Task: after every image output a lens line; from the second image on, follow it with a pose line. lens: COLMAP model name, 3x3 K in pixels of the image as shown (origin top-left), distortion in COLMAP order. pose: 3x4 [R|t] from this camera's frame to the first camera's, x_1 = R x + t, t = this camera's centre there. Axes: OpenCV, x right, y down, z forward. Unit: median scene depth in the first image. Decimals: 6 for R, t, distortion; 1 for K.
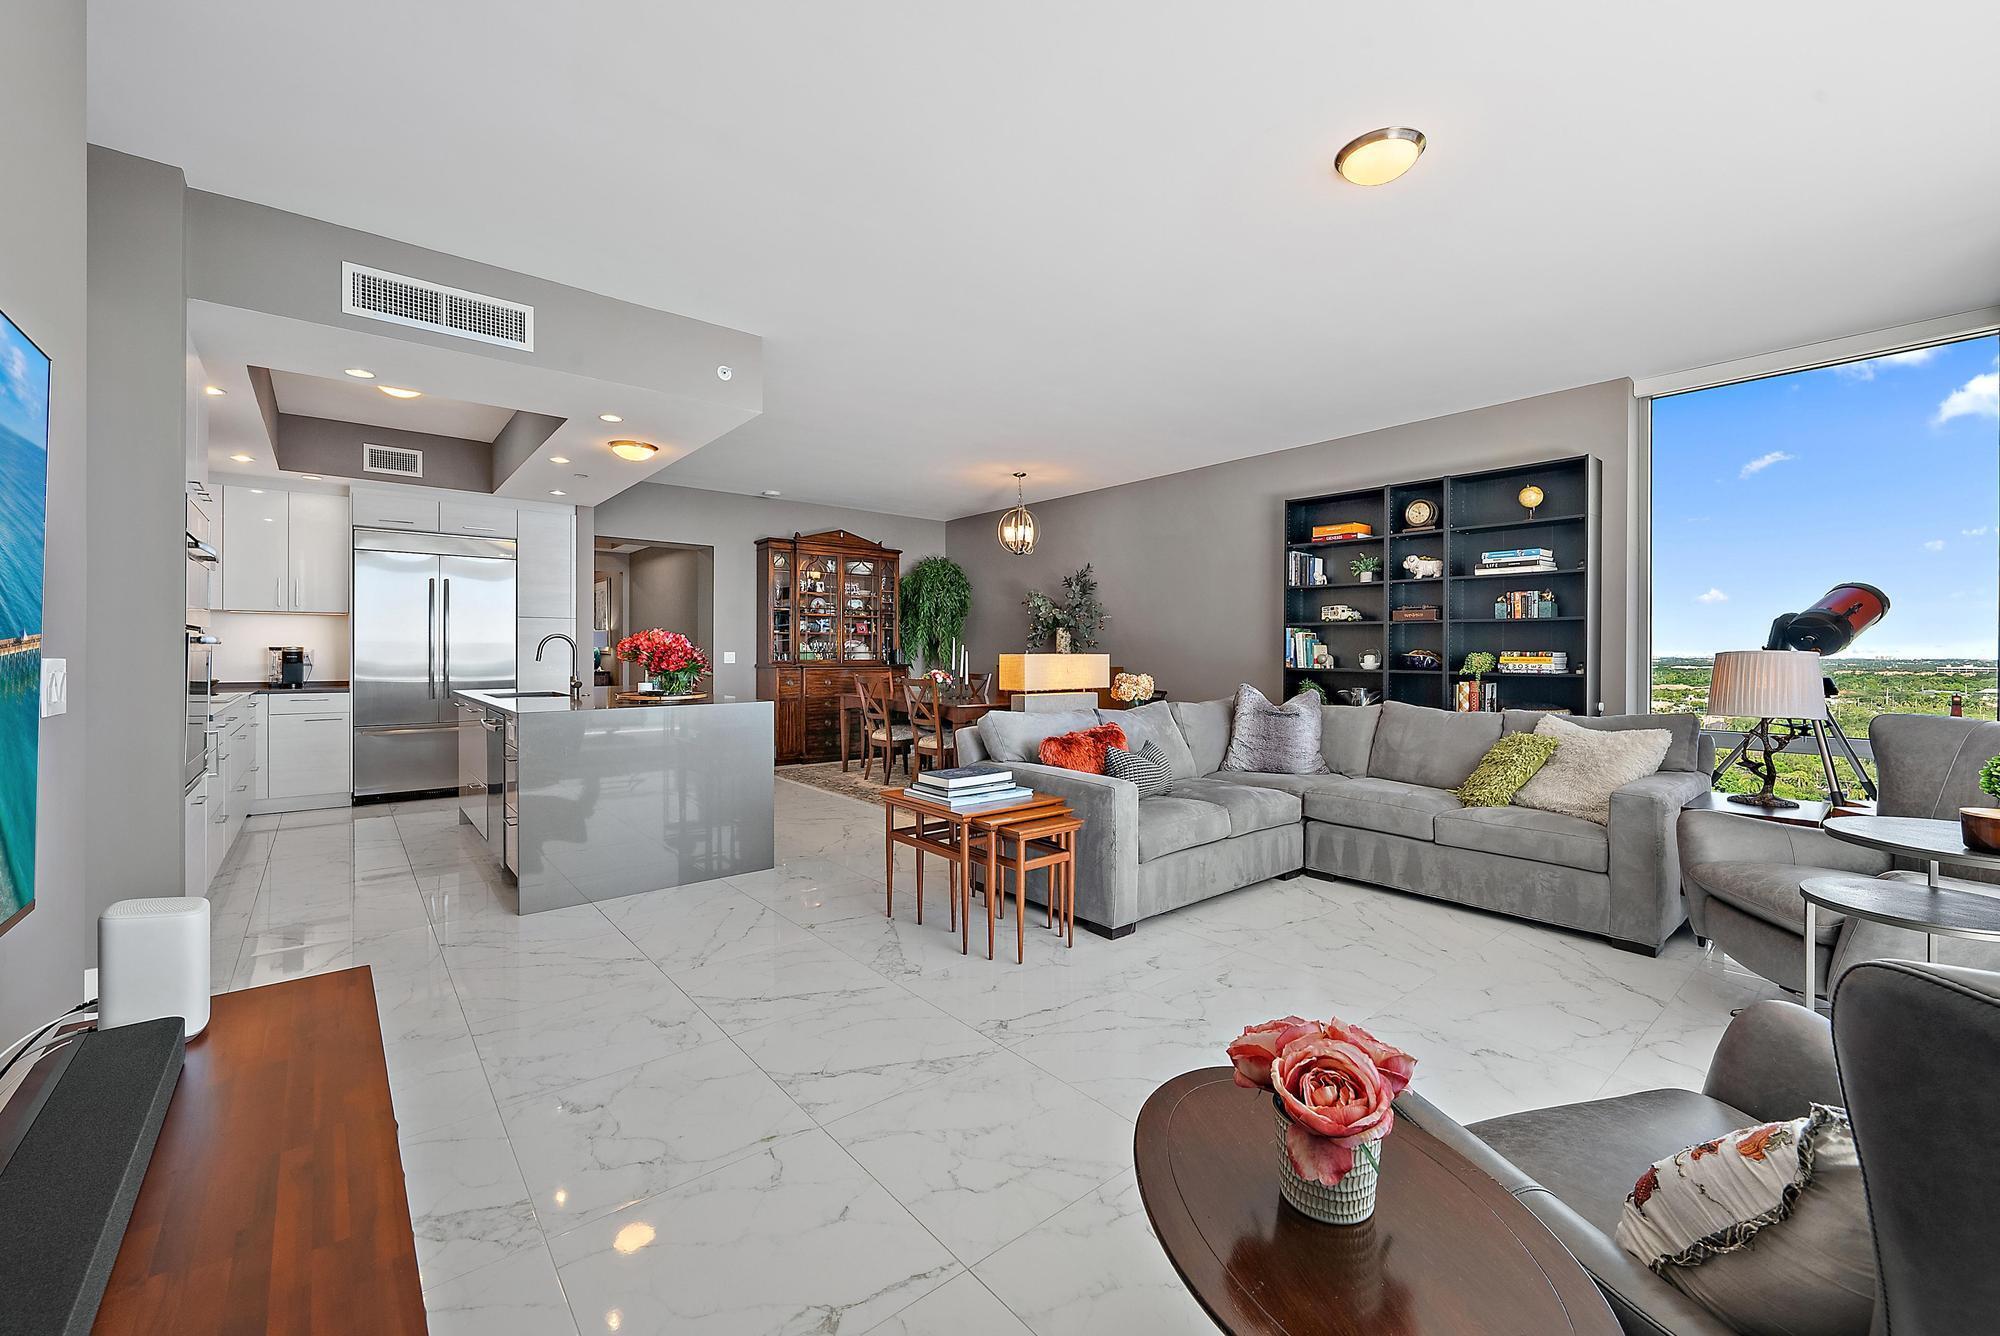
lens RADIAL K [[803.7, 0, 1004.9], [0, 803.7, 651.0], [0, 0, 1]] dist [0.001396, 0.000060]
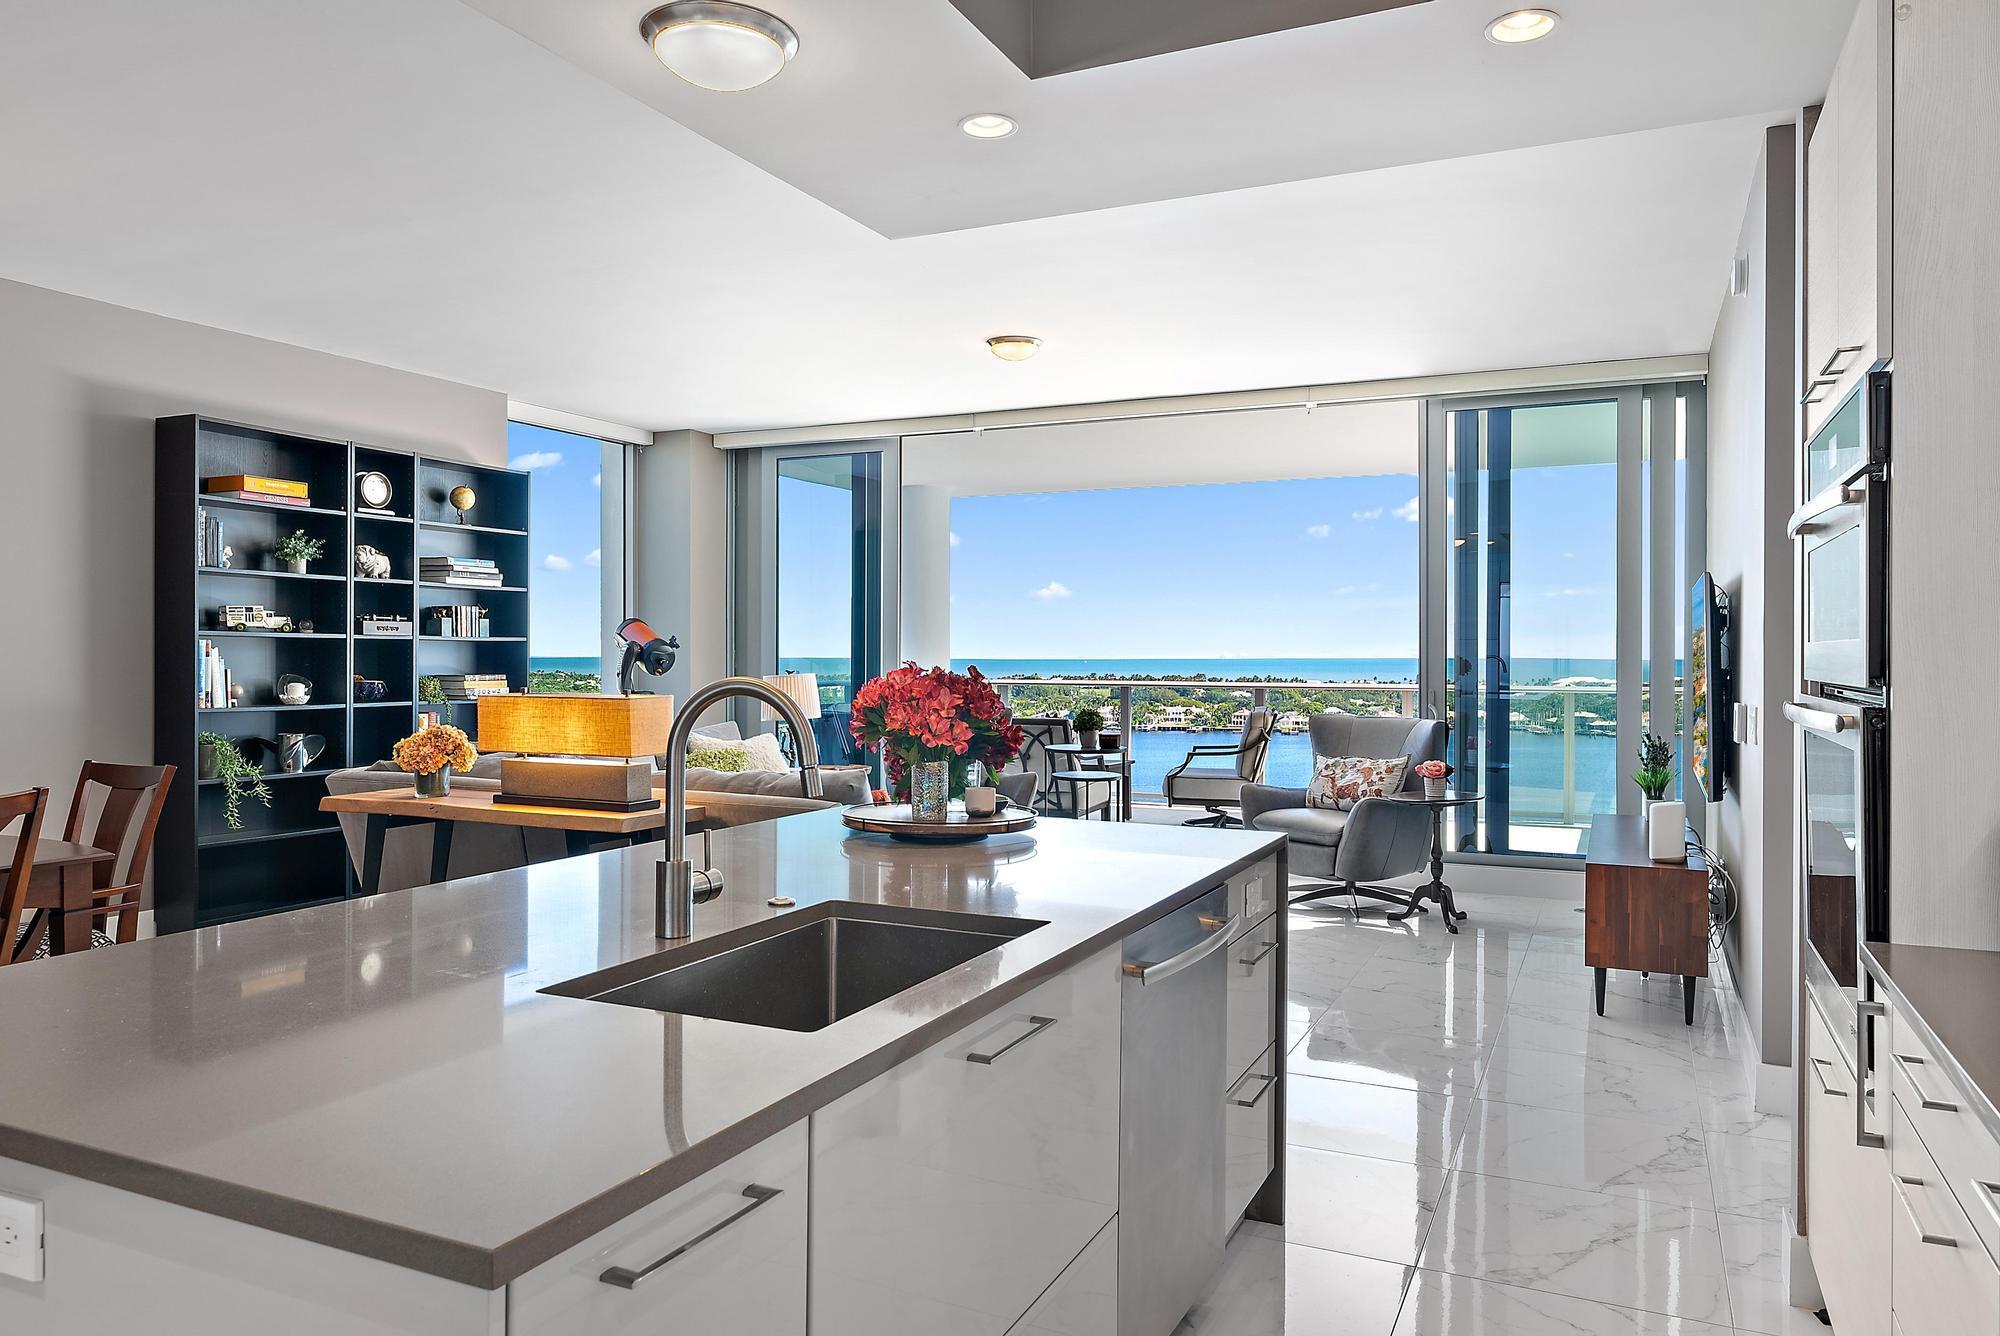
lens RADIAL K [[1343.2, 0, 1005.4], [0, 1343.2, 662.2], [0, 0, 1]] dist [0.008008, -0.001850]
pose [[-0.416331, -0.010354, 0.909154, -0.637523], [-0.004625, 0.999946, 0.009270, -0.020158], [-0.909201, -0.000346, -0.416357, 0.736275]]
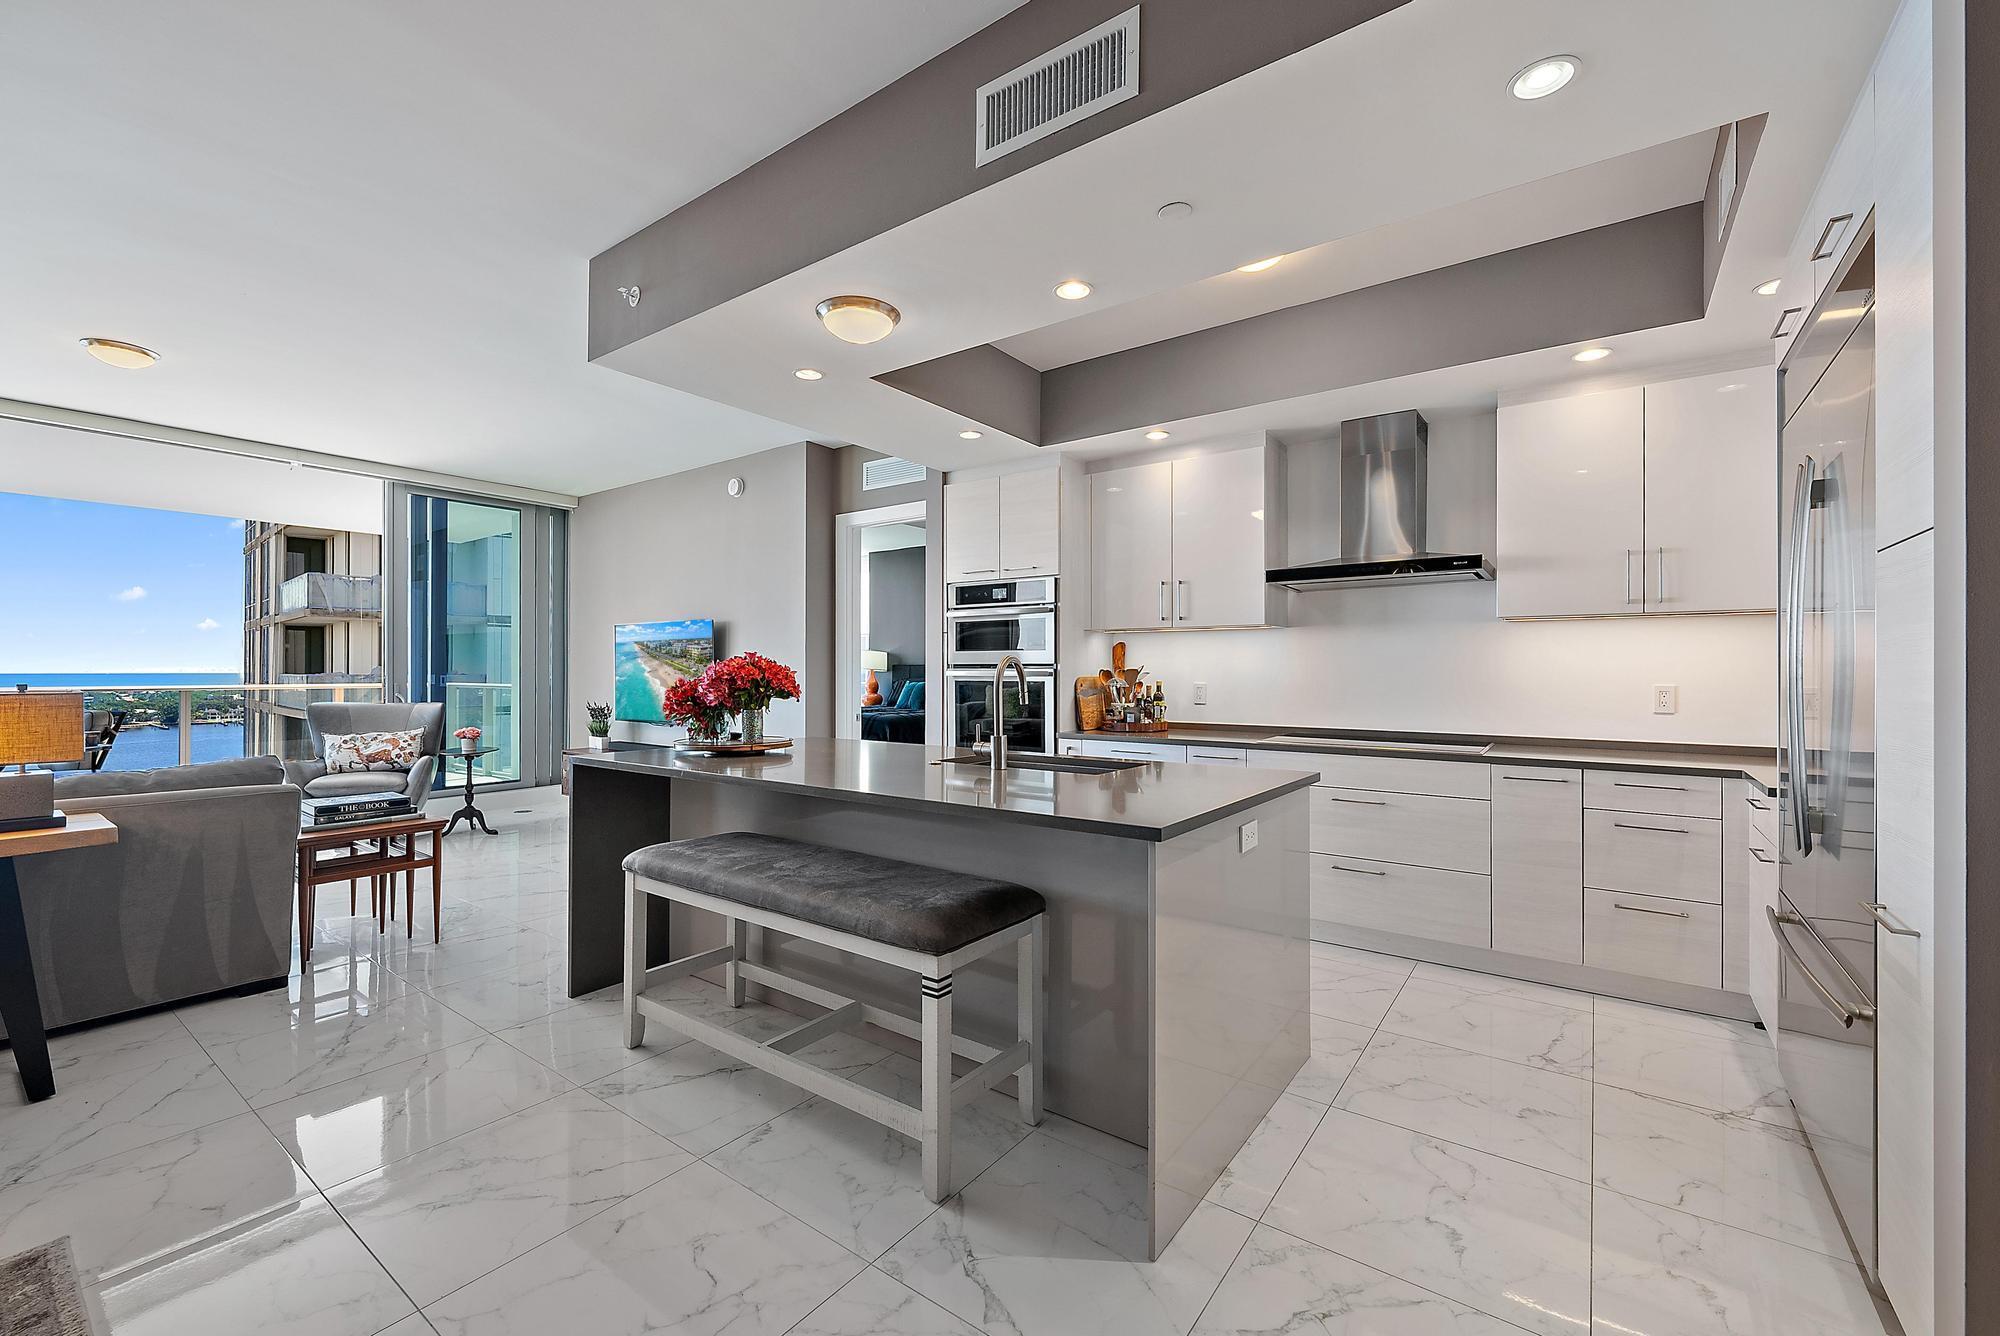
lens RADIAL K [[819.9, 0, 1000.0], [0, 819.9, 668.0], [0, 0, 1]] dist [0.000165, 0.000137]
pose [[-0.972548, -0.005984, -0.232623, -0.282346], [-0.004813, 0.999973, -0.005598, -0.006737], [0.232651, -0.004325, -0.972551, 1.043745]]
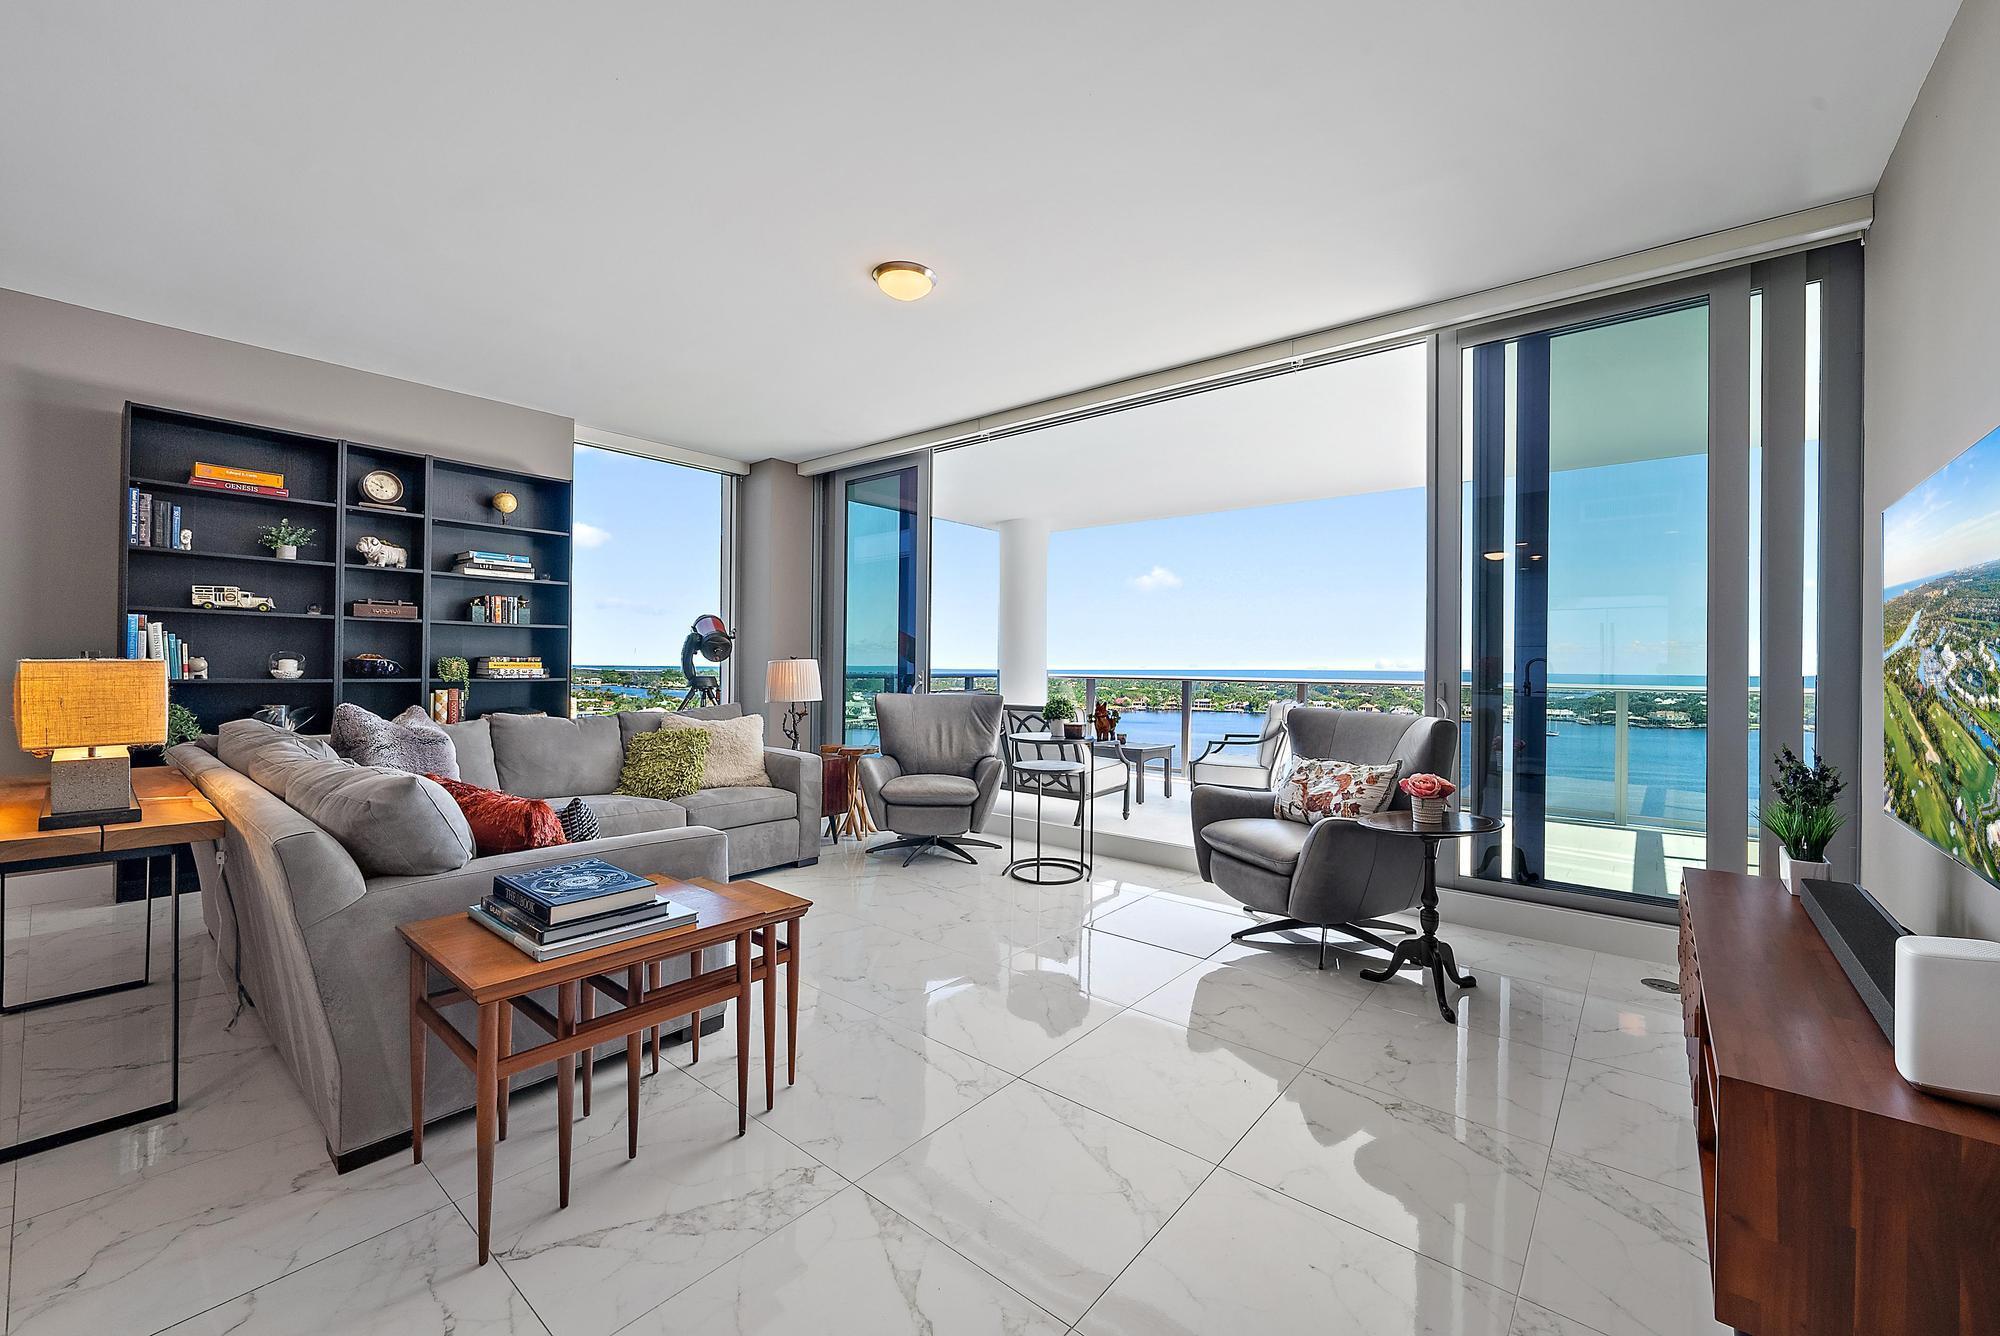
lens RADIAL K [[790.6, 0, 1010.1], [0, 790.6, 663.6], [0, 0, 1]] dist [-0.000641, 0.000252]
pose [[-0.177037, -0.004305, 0.984195, -0.294239], [-0.011999, 0.999926, 0.002215, -0.000436], [-0.984131, -0.011417, -0.177076, 0.379550]]
